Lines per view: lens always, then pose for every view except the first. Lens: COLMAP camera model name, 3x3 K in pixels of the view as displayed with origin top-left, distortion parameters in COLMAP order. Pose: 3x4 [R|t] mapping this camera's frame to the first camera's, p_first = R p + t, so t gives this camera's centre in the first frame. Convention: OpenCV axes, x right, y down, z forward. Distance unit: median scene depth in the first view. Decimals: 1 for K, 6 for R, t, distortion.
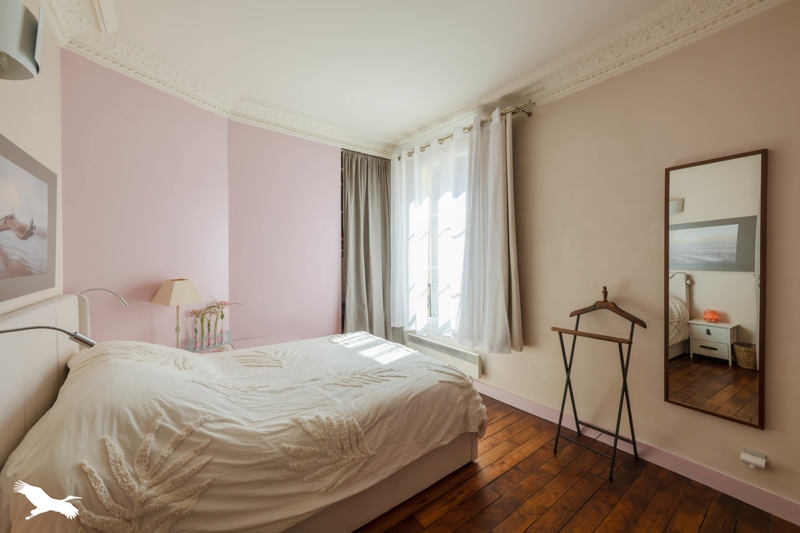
lens RADIAL K [[316.7, 0, 400.0], [0, 316.7, 266.5], [0, 0, 1]] dist [-0.002230, -0.000003]
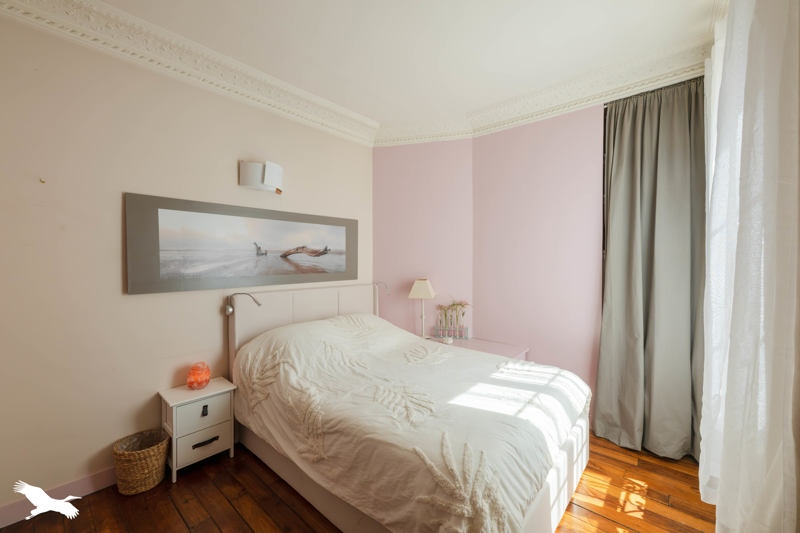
lens RADIAL K [[316.7, 0, 400.0], [0, 316.7, 266.5], [0, 0, 1]] dist [-0.002230, -0.000003]
pose [[0.203045, 0.013248, -0.979080, 0.800713], [-0.016650, 0.999811, 0.010075, -0.035990], [0.979028, 0.014256, 0.203227, 0.850289]]
